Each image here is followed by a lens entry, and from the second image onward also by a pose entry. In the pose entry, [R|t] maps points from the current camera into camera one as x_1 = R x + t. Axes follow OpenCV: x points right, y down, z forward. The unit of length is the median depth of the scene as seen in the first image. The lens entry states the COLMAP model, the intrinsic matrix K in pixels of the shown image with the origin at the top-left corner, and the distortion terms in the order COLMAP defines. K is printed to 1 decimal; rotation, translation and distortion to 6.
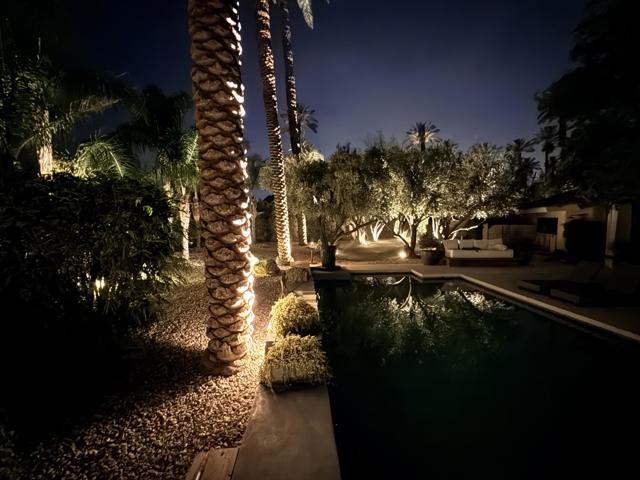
lens RADIAL K [[302.6, 0, 320.0], [0, 302.6, 240.0], [0, 0, 1]] dist [0.000458, 0.000181]
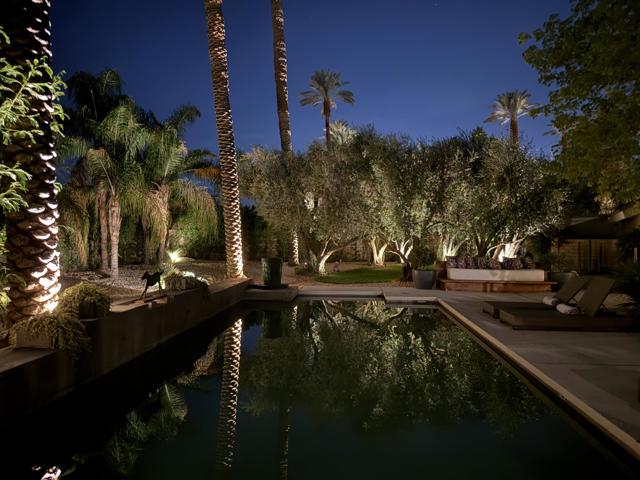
lens RADIAL K [[448.9, 0, 320.0], [0, 448.9, 240.0], [0, 0, 1]] dist [0.083223, -0.091291]
pose [[0.989757, 0.005338, -0.142661, 0.277300], [-0.014424, 0.997926, -0.062729, 0.038341], [0.142030, 0.064145, 0.987782, -0.127975]]
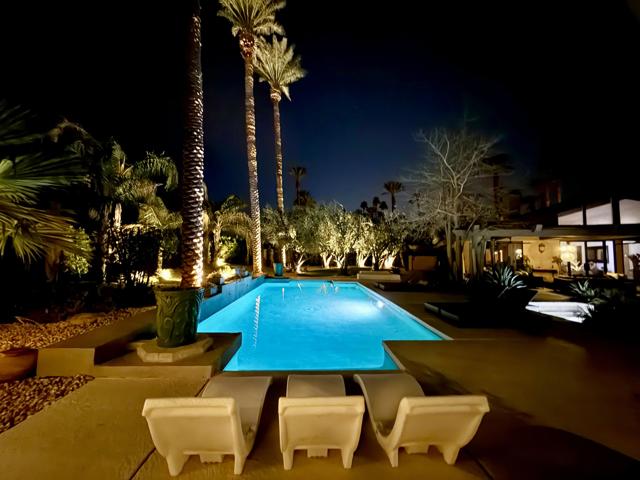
lens RADIAL K [[254.9, 0, 320.0], [0, 254.9, 240.0], [0, 0, 1]] dist [0.000583, 0.000100]
pose [[0.999476, 0.022604, -0.023180, 0.245429], [-0.025274, 0.992178, -0.122243, 0.050752], [0.020236, 0.122765, 0.992229, -0.332906]]
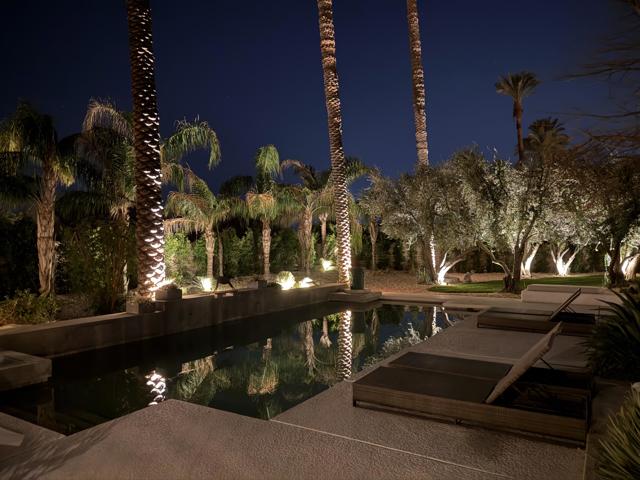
lens RADIAL K [[448.9, 0, 320.0], [0, 448.9, 240.0], [0, 0, 1]] dist [0.083223, -0.091291]
pose [[0.811206, -0.016257, -0.584534, 0.675064], [-0.031920, 0.996892, -0.072024, 0.033286], [0.583888, 0.077085, 0.808166, -0.205243]]
